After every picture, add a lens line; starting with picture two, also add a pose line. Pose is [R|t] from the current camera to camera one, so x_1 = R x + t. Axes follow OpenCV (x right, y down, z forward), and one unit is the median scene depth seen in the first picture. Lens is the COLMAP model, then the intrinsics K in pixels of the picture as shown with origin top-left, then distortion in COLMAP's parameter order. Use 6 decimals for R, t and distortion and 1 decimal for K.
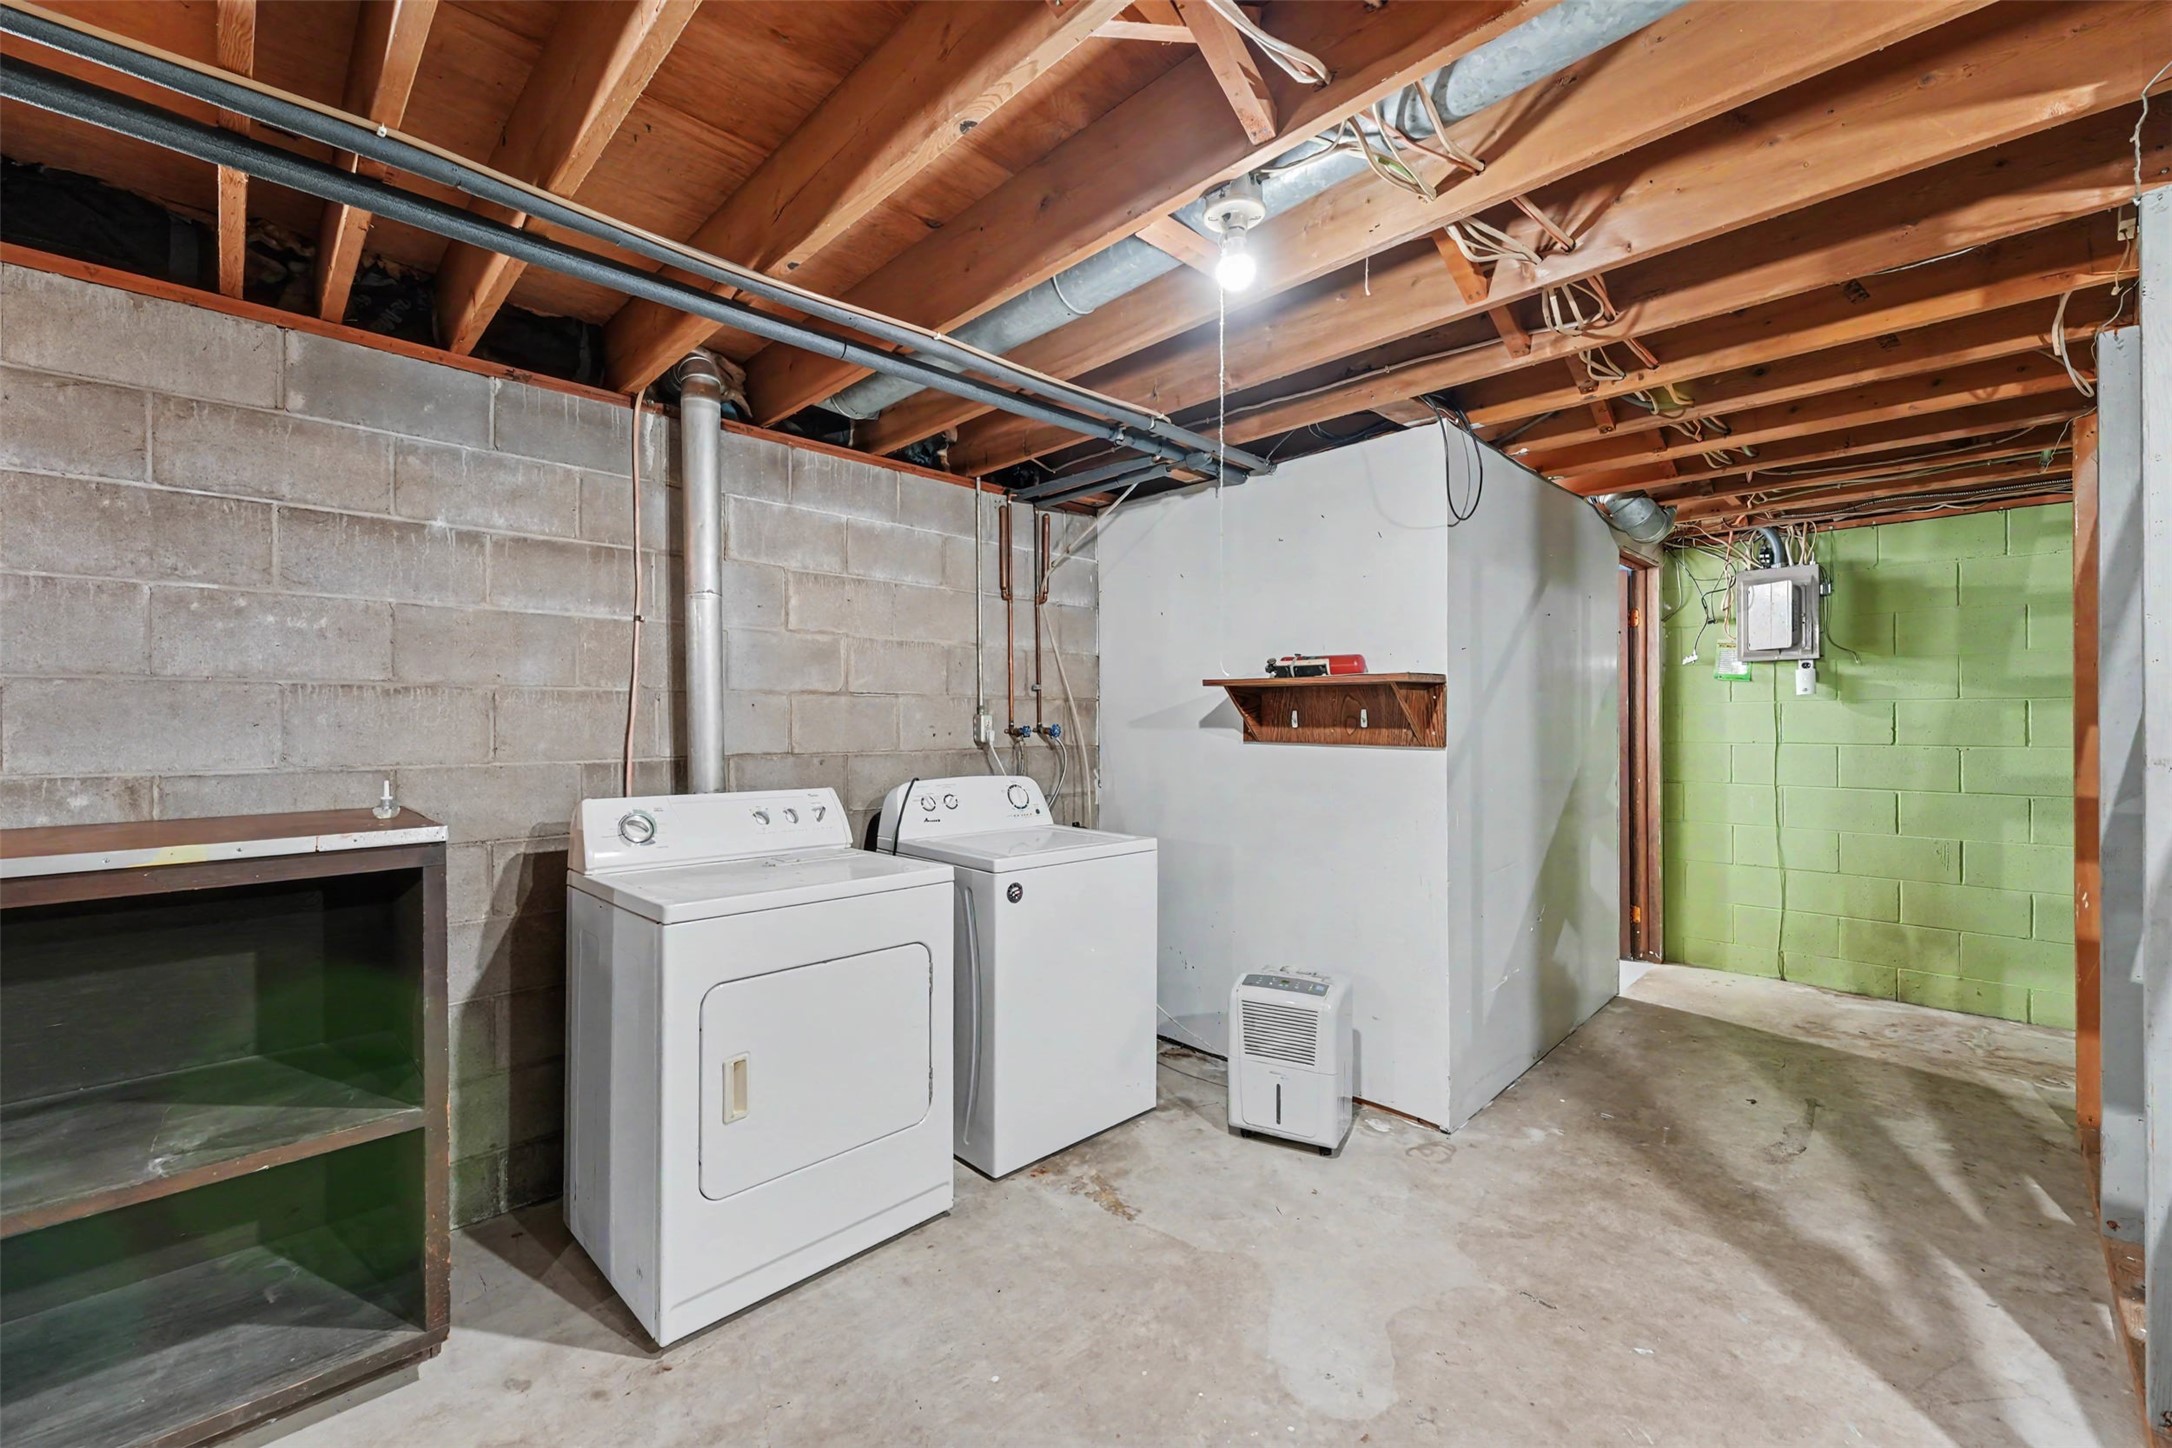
lens RADIAL K [[881.8, 0, 1086.0], [0, 881.8, 724.0], [0, 0, 1]] dist [-0.001201, -0.000144]
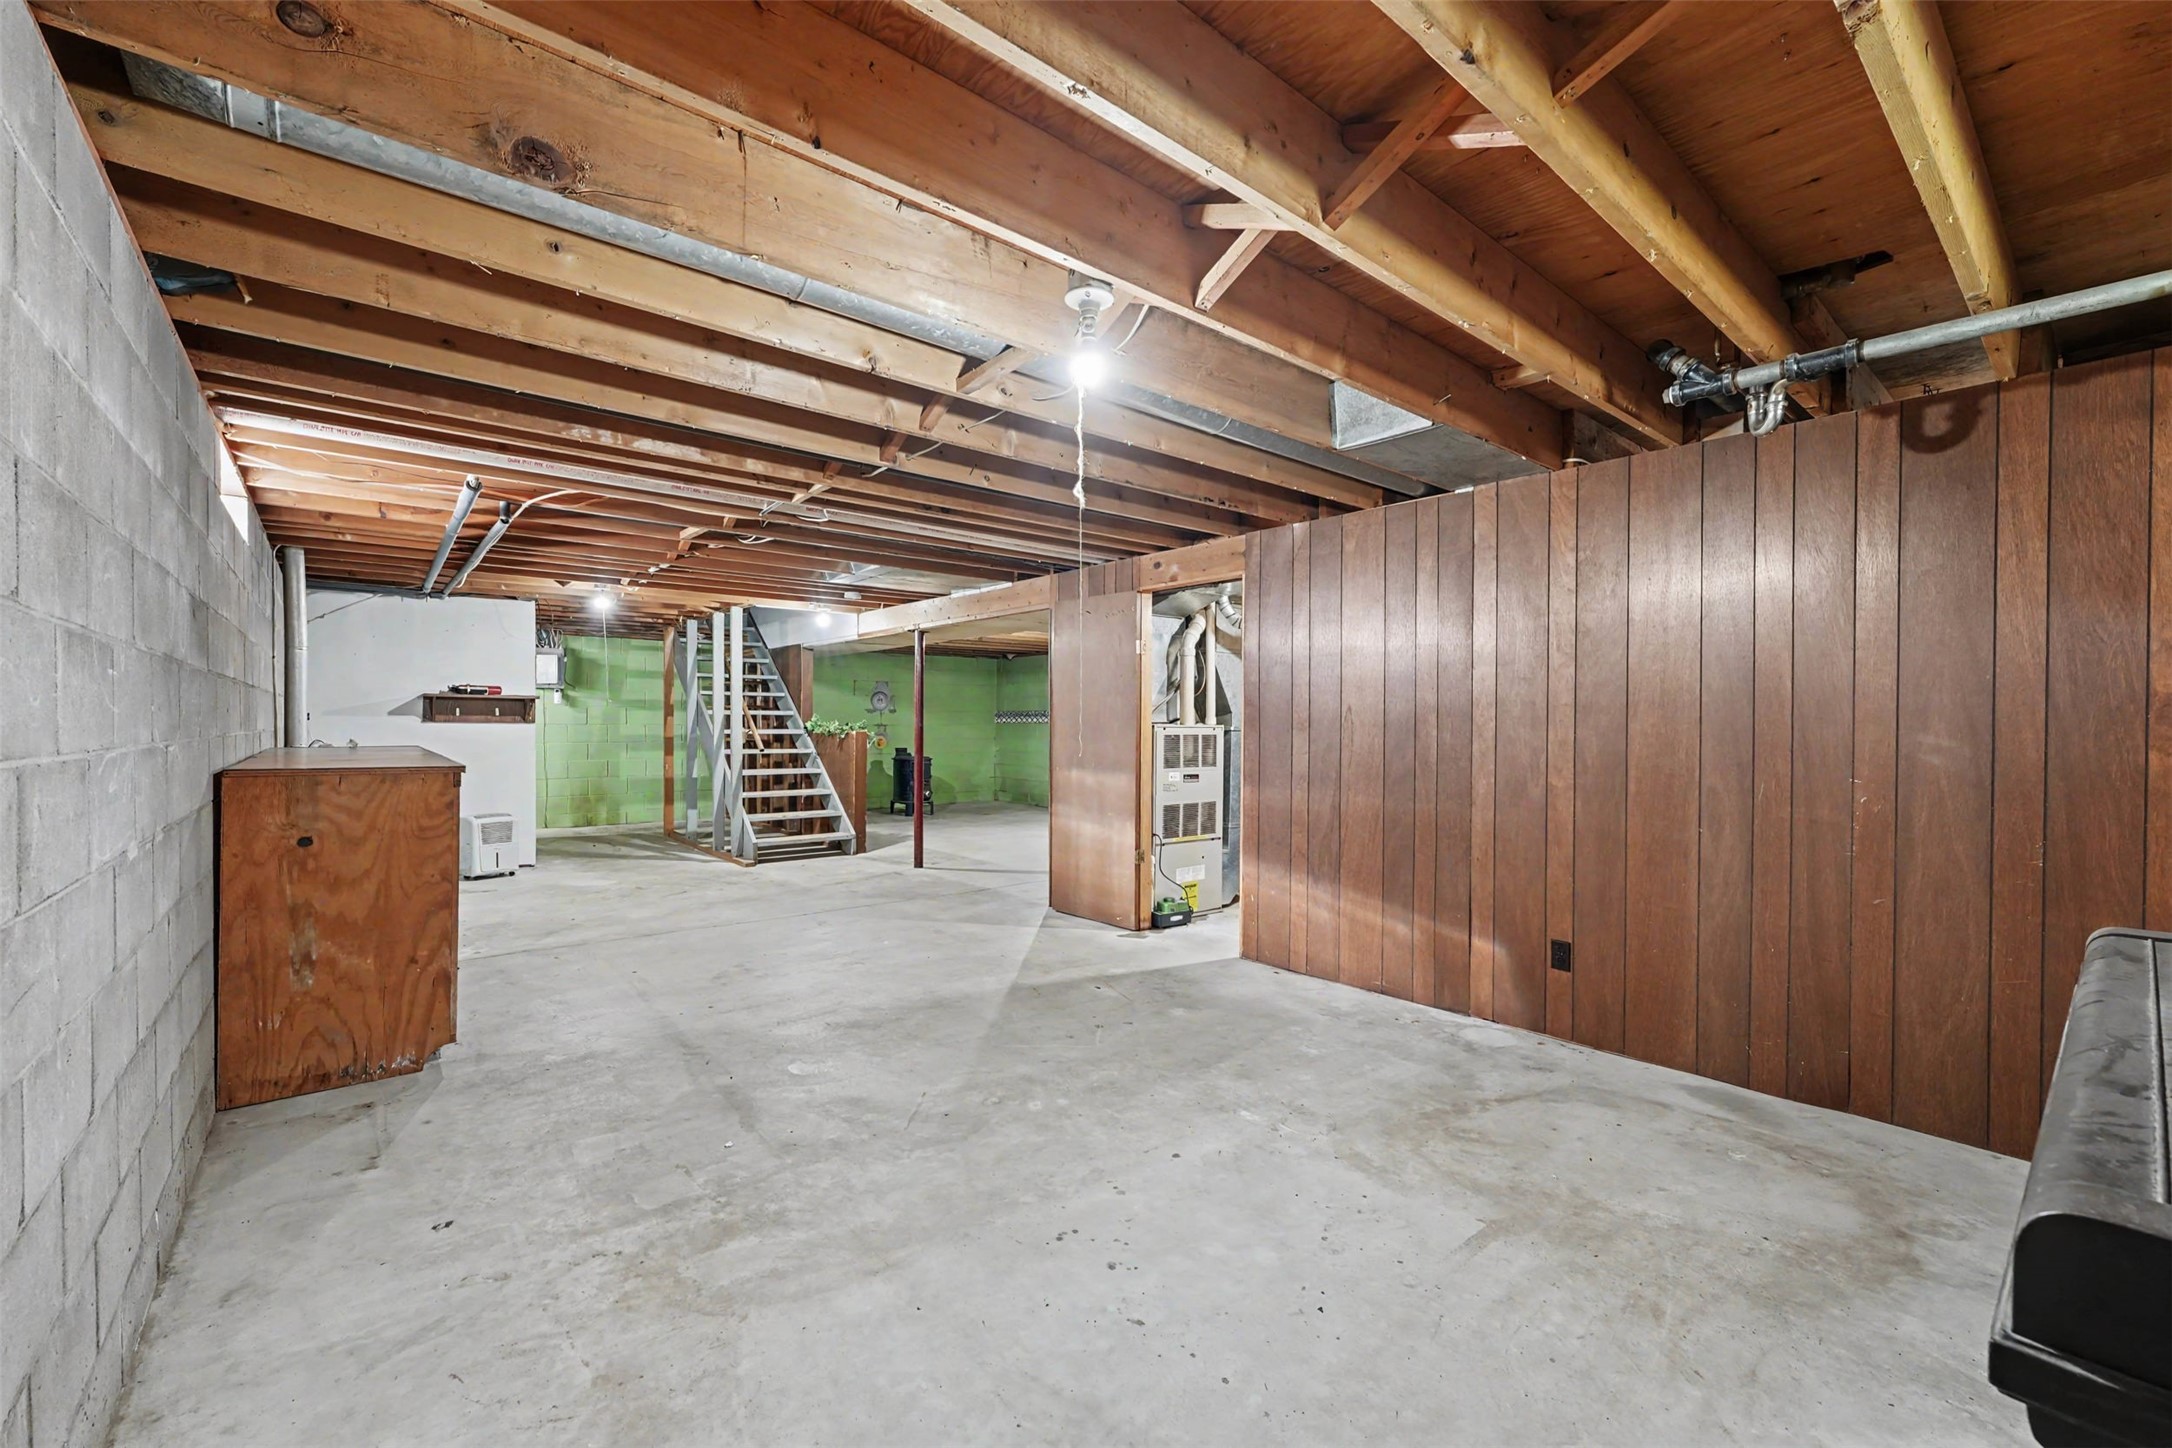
lens RADIAL K [[881.8, 0, 1086.0], [0, 881.8, 724.0], [0, 0, 1]] dist [-0.001201, -0.000144]
pose [[0.079985, -0.001509, 0.996795, -2.288999], [-0.006292, 0.999978, 0.002019, 0.013255], [-0.996776, -0.006433, 0.079974, -0.963368]]
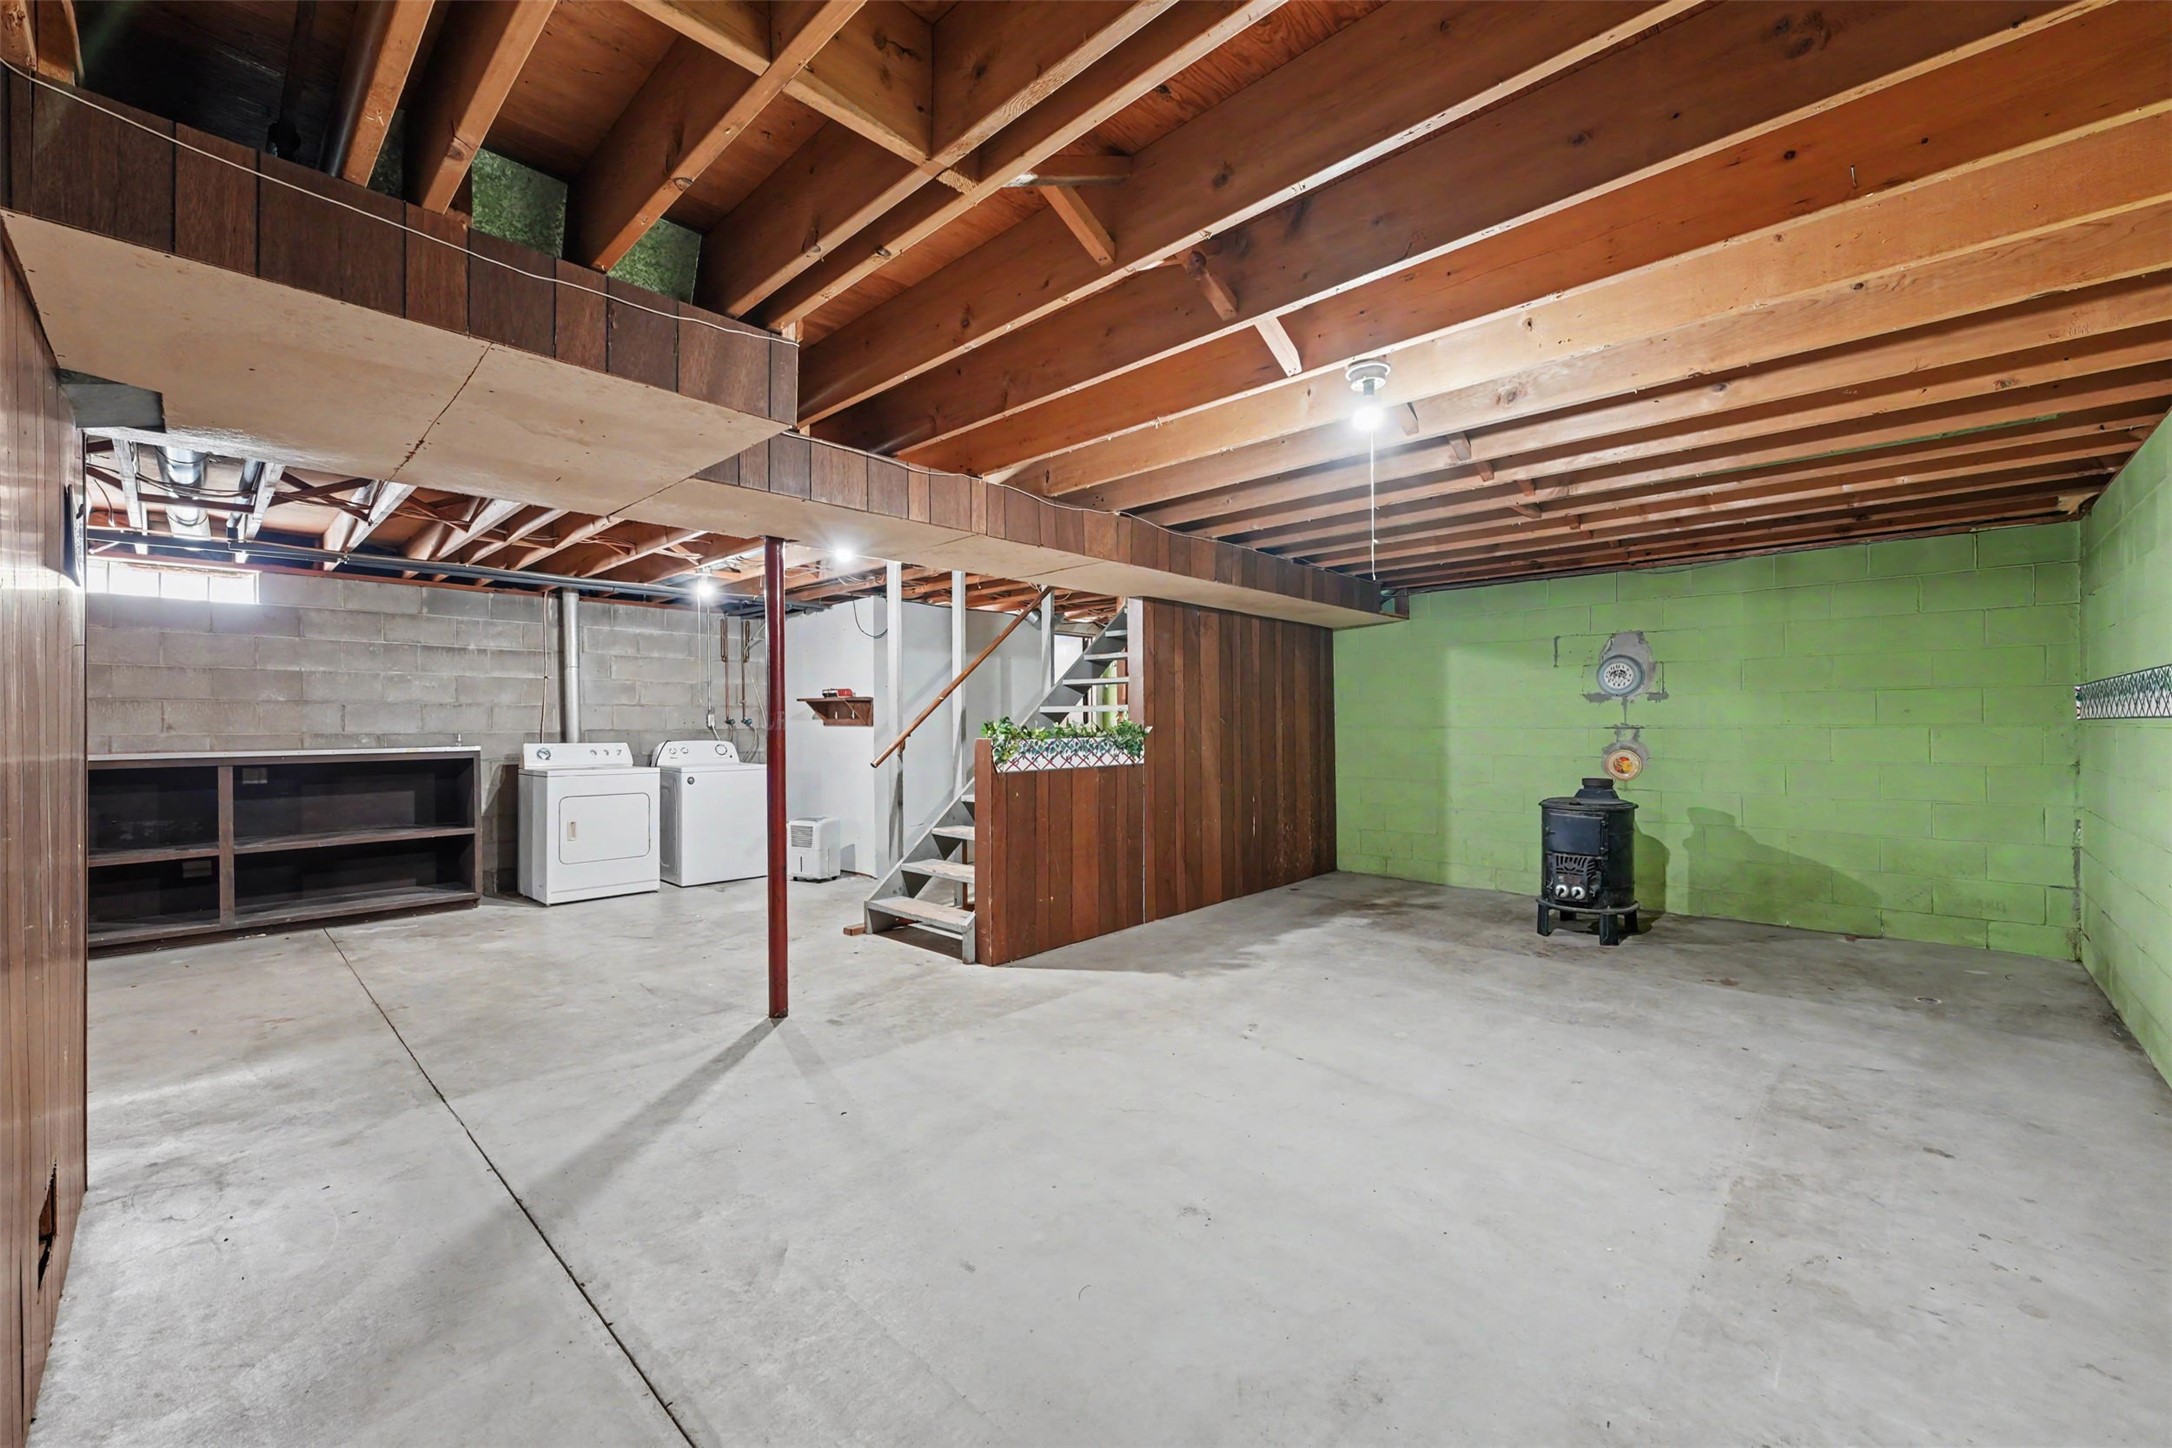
lens RADIAL K [[874.4, 0, 1088.5], [0, 874.4, 730.4], [0, 0, 1]] dist [0.000120, 0.000015]
pose [[0.999417, -0.003822, 0.033923, 0.993507], [0.003678, 0.999984, 0.004297, 0.032411], [-0.033939, -0.004169, 0.999415, -1.619123]]
